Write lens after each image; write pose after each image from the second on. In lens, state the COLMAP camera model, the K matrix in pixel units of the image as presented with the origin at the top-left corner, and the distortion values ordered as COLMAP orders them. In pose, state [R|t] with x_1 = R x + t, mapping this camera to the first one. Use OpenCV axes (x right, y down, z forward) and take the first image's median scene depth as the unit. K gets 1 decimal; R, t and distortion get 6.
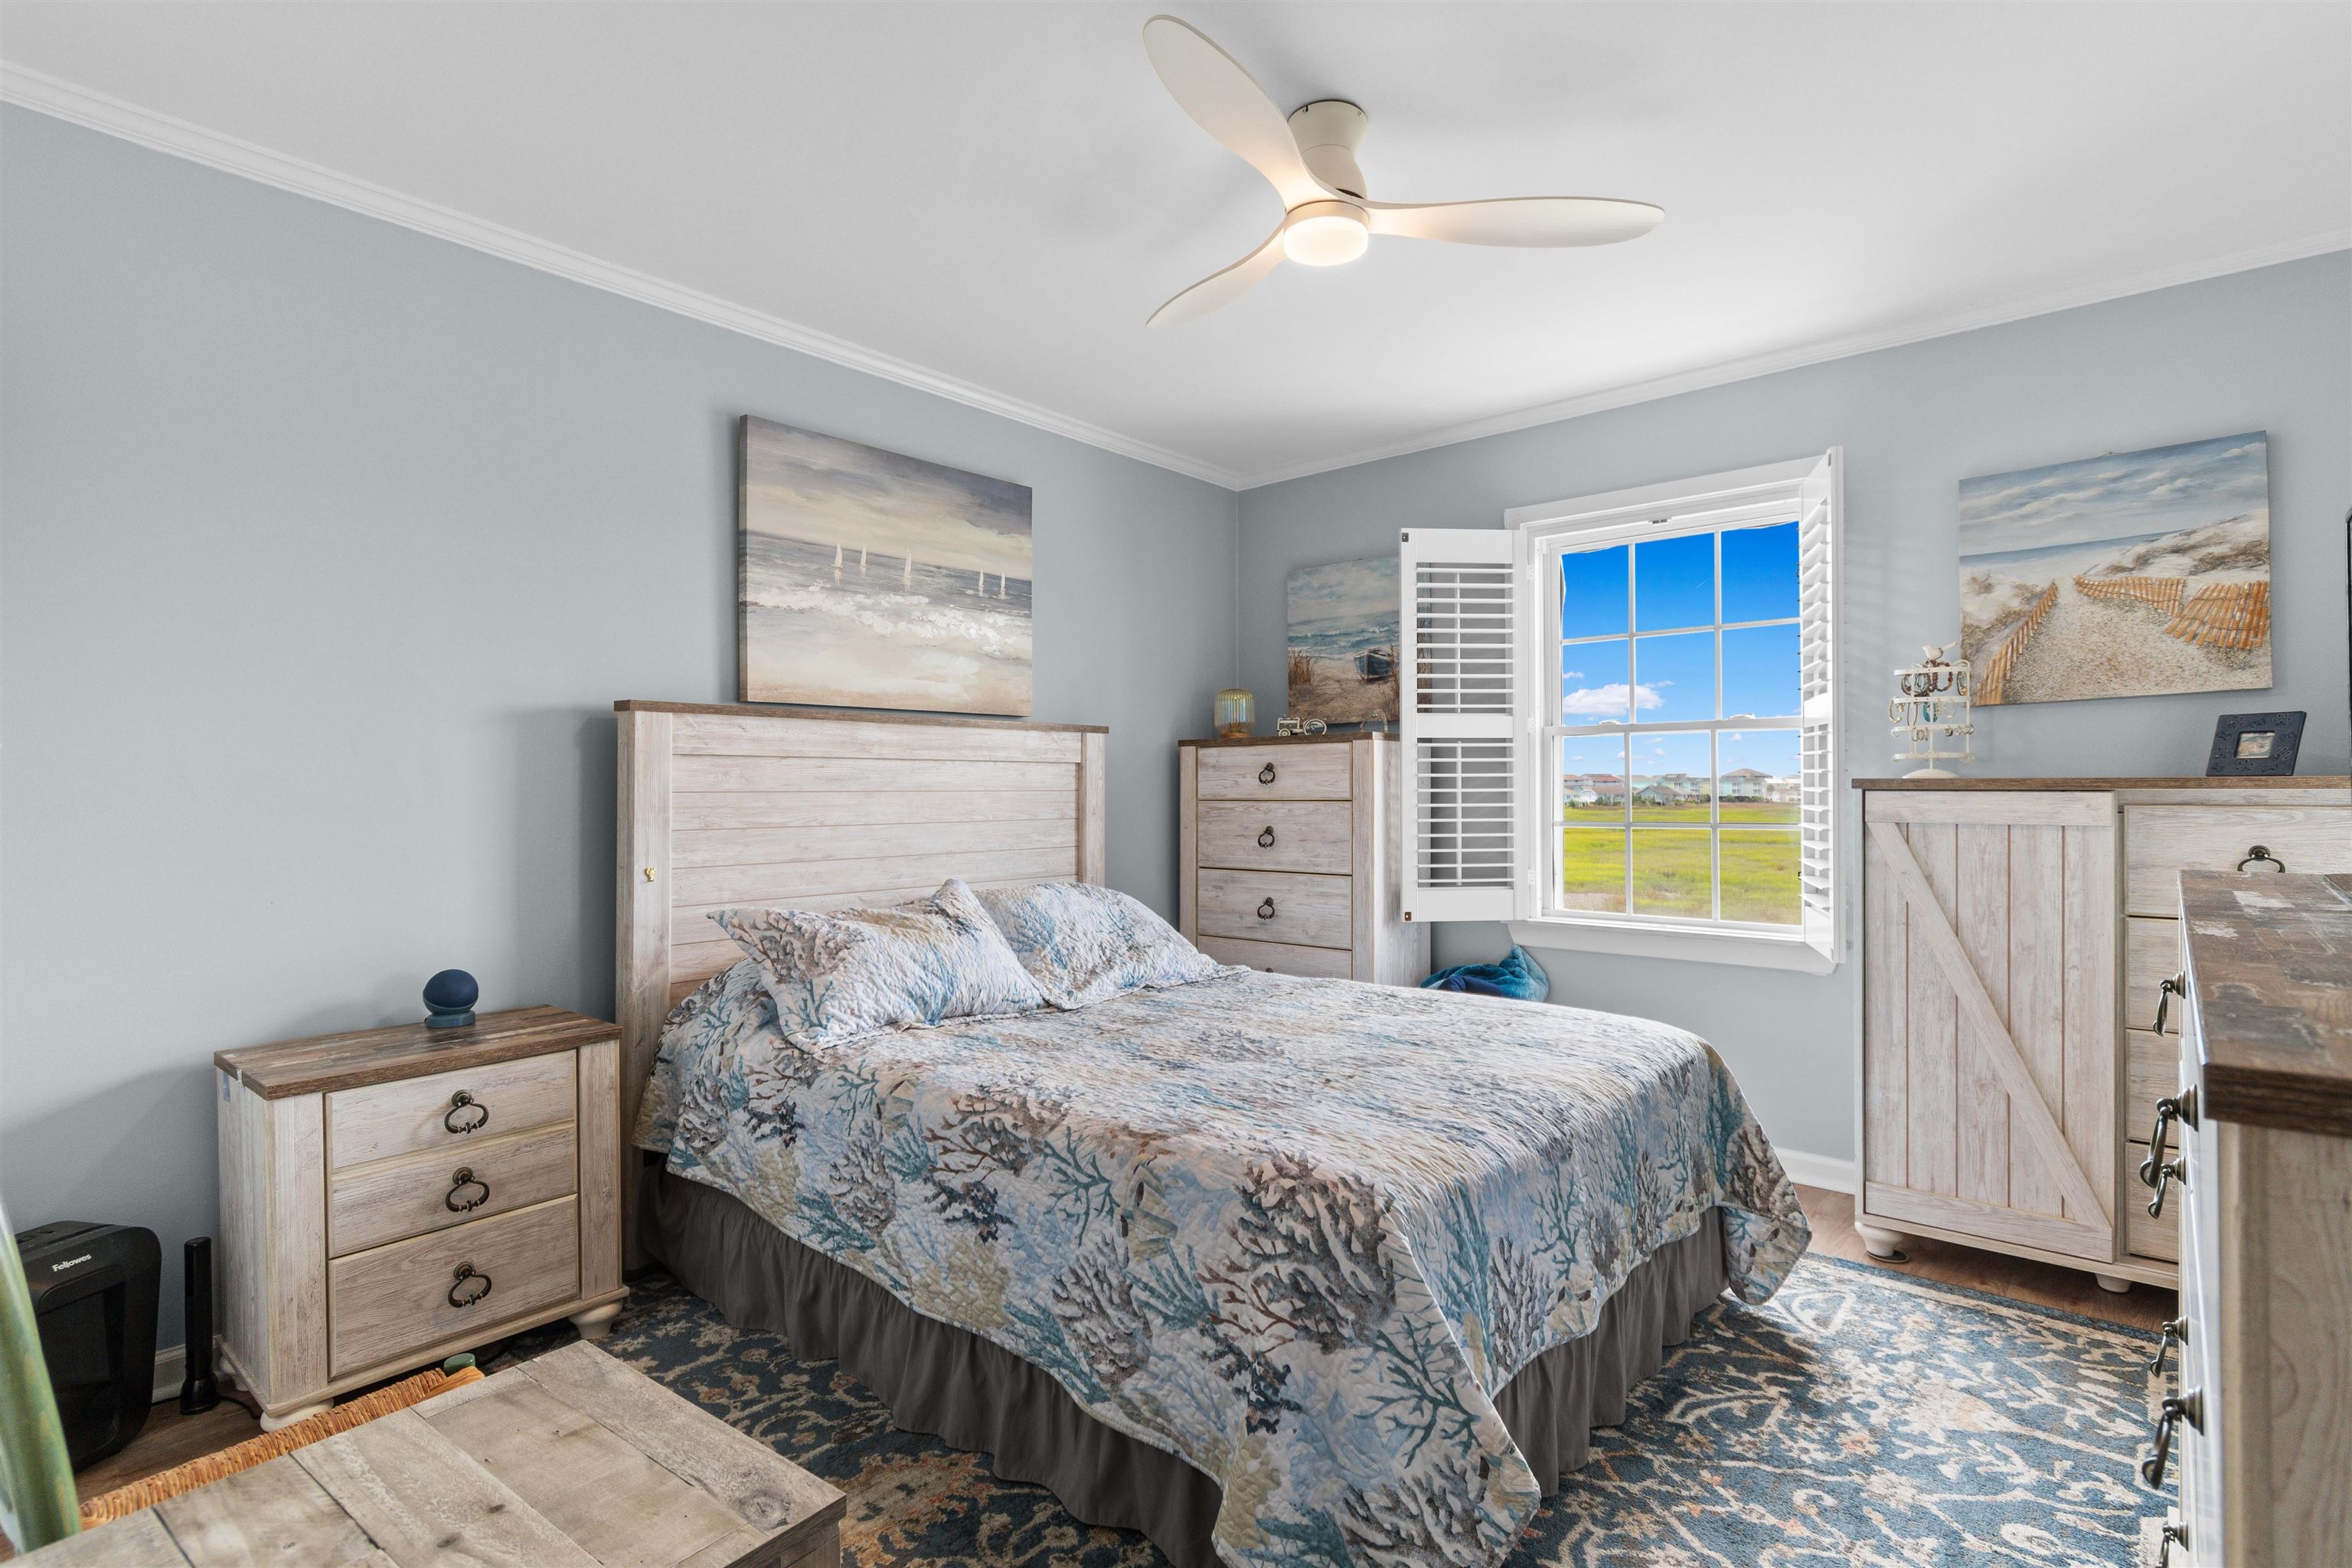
lens RADIAL K [[1137.0, 0, 1174.1], [0, 1137.0, 786.8], [0, 0, 1]] dist [0.002497, 0.000358]
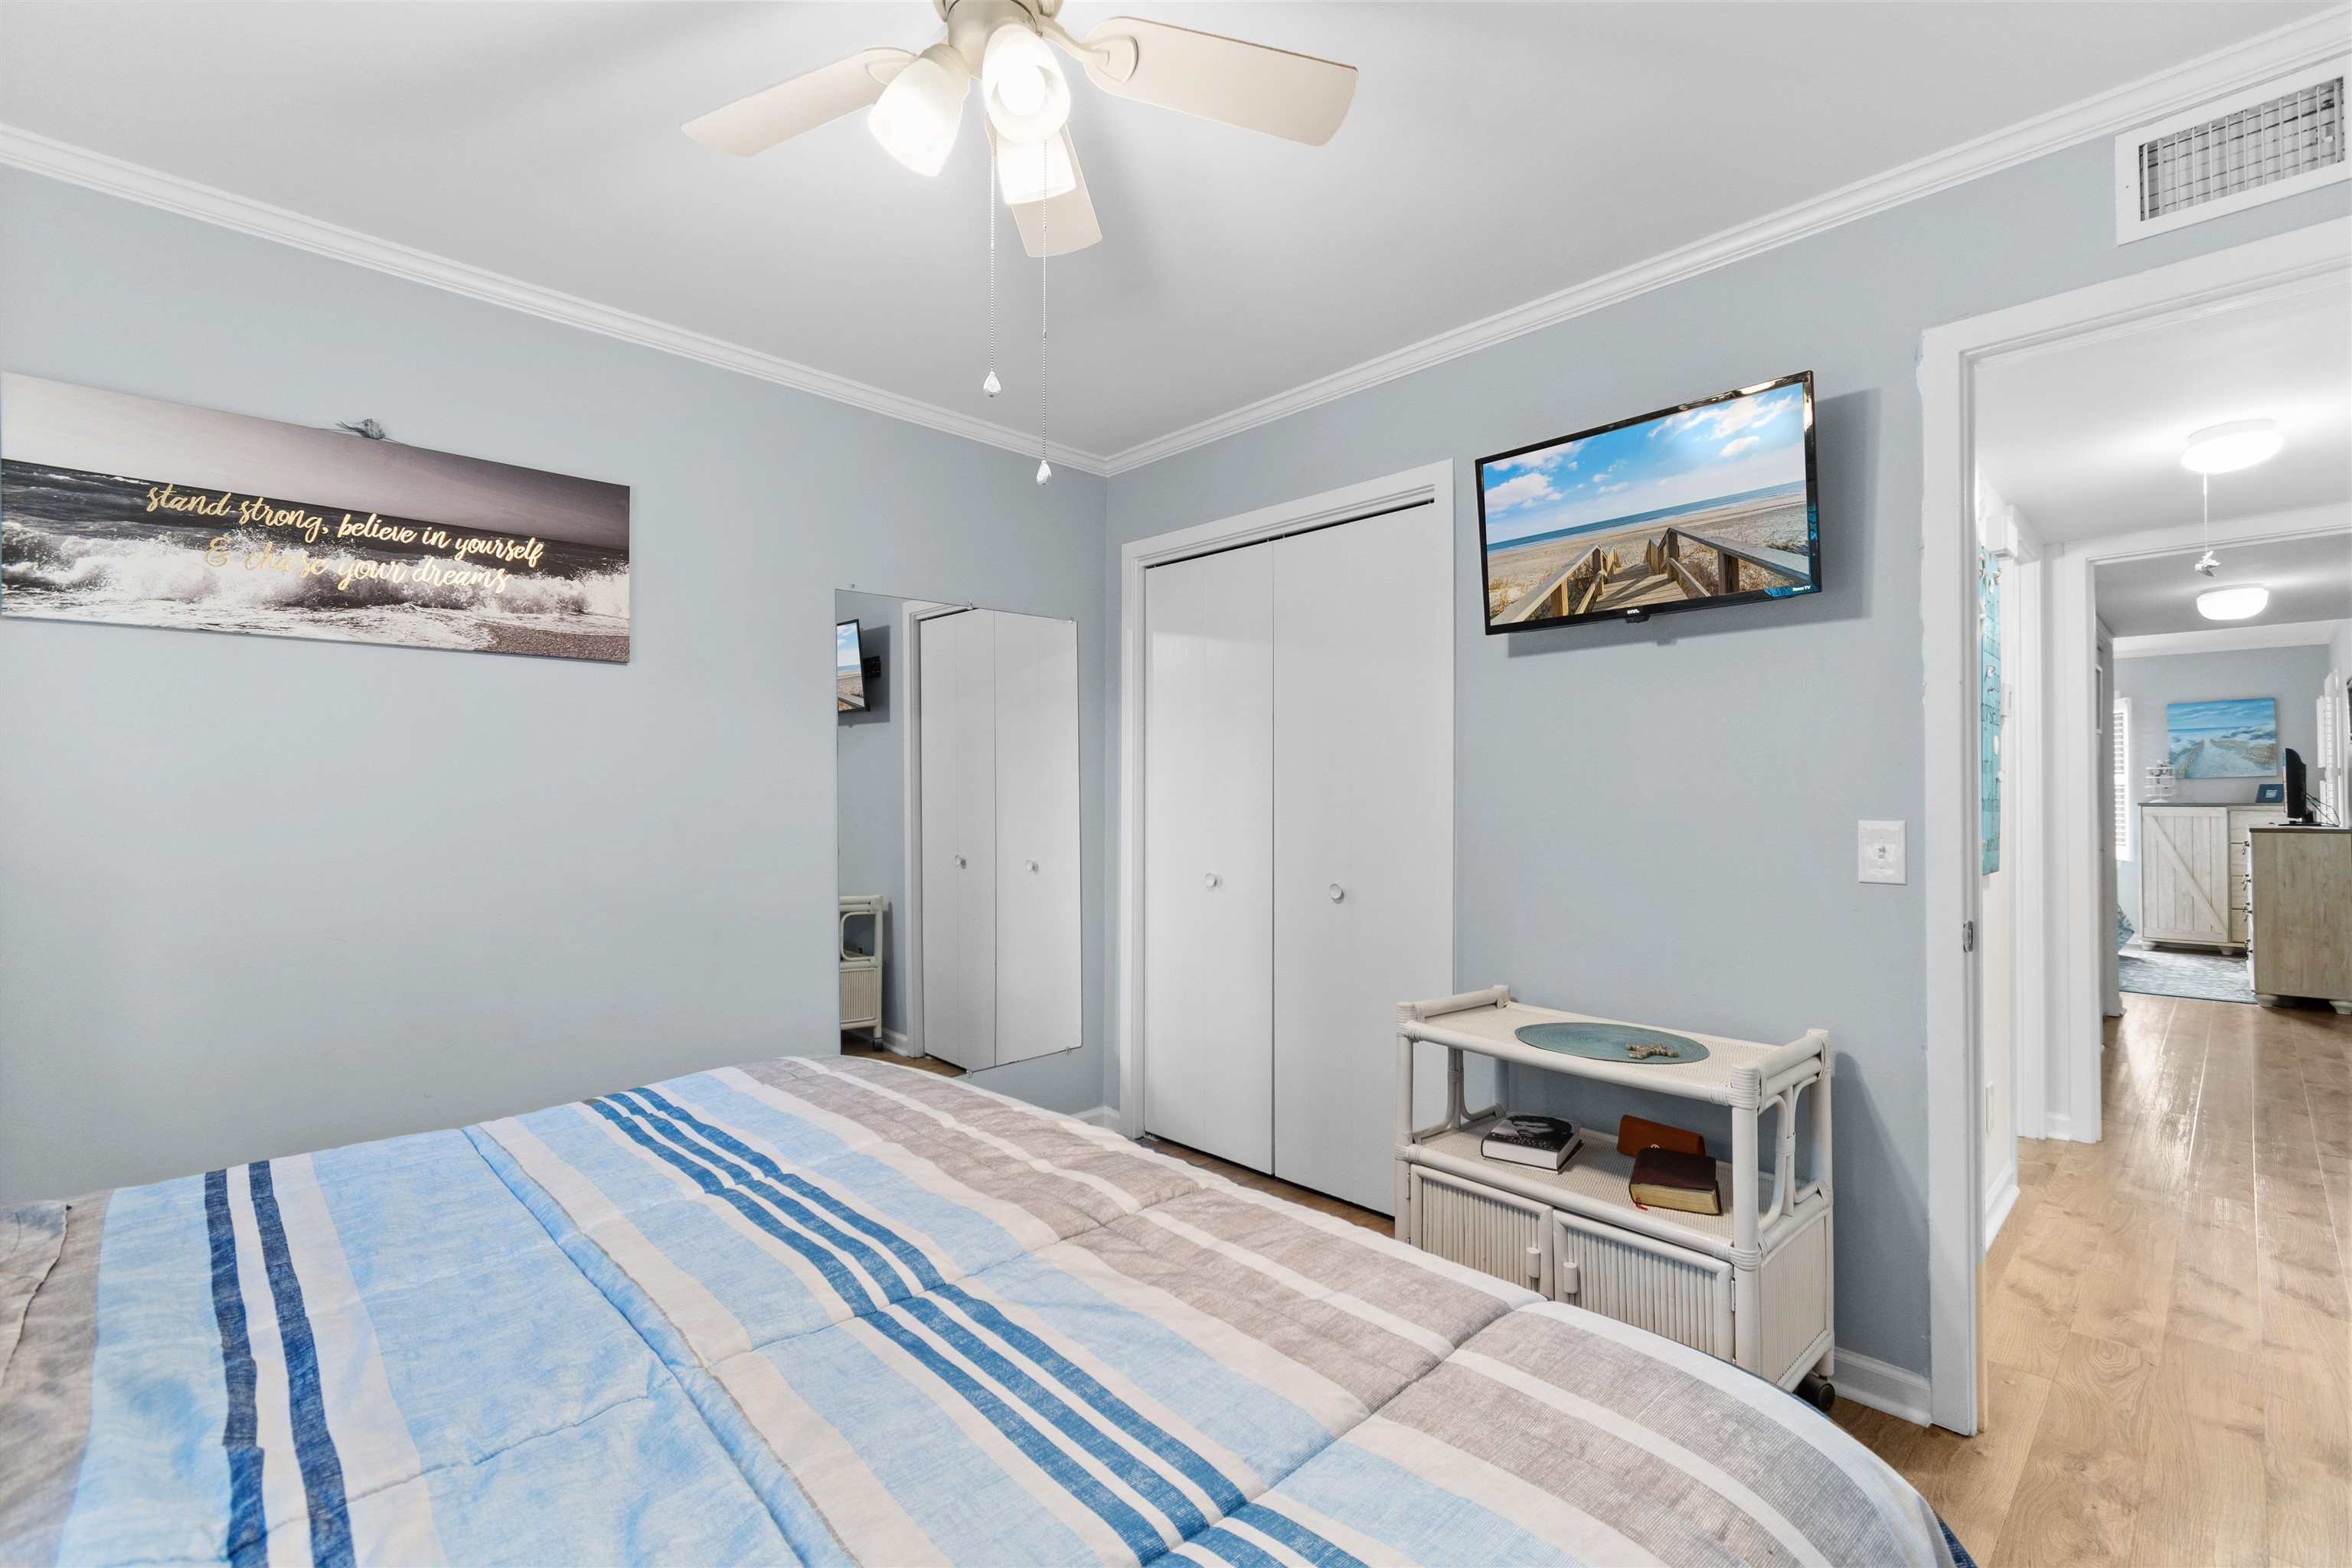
lens RADIAL K [[1034.6, 0, 1174.4], [0, 1034.6, 774.8], [0, 0, 1]] dist [0.004043, 0.000006]
pose [[0.996988, 0.006038, -0.077315, -1.965196], [-0.007255, 0.999854, -0.015459, -0.020699], [0.077211, 0.015974, 0.996887, -2.222294]]
